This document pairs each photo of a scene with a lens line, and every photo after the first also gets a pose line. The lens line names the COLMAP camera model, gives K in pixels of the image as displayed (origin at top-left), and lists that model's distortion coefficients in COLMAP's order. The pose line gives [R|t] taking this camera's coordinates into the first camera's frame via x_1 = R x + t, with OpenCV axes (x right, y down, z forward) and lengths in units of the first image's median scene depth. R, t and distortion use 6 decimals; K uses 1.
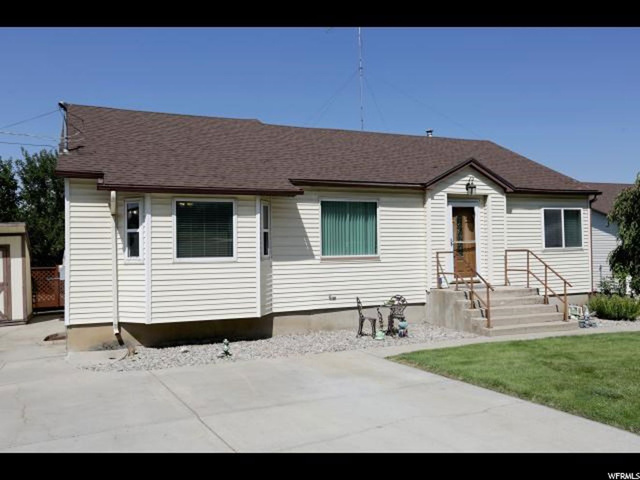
lens RADIAL K [[562.8, 0, 320.0], [0, 562.8, 240.0], [0, 0, 1]] dist [0.039825, 0.003950]
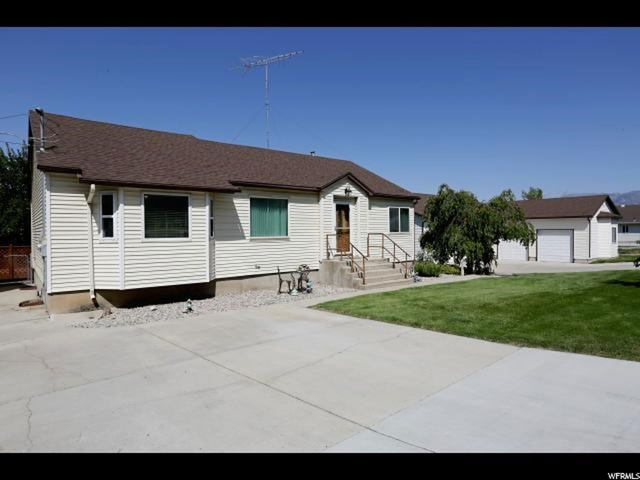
lens RADIAL K [[392.4, 0, 320.0], [0, 392.4, 240.0], [0, 0, 1]] dist [-0.002117, 0.001805]
pose [[0.957966, 0.000346, 0.286882, -0.115415], [-0.009812, 0.999454, 0.031560, 0.003196], [-0.286714, -0.033049, 0.957446, 0.023573]]
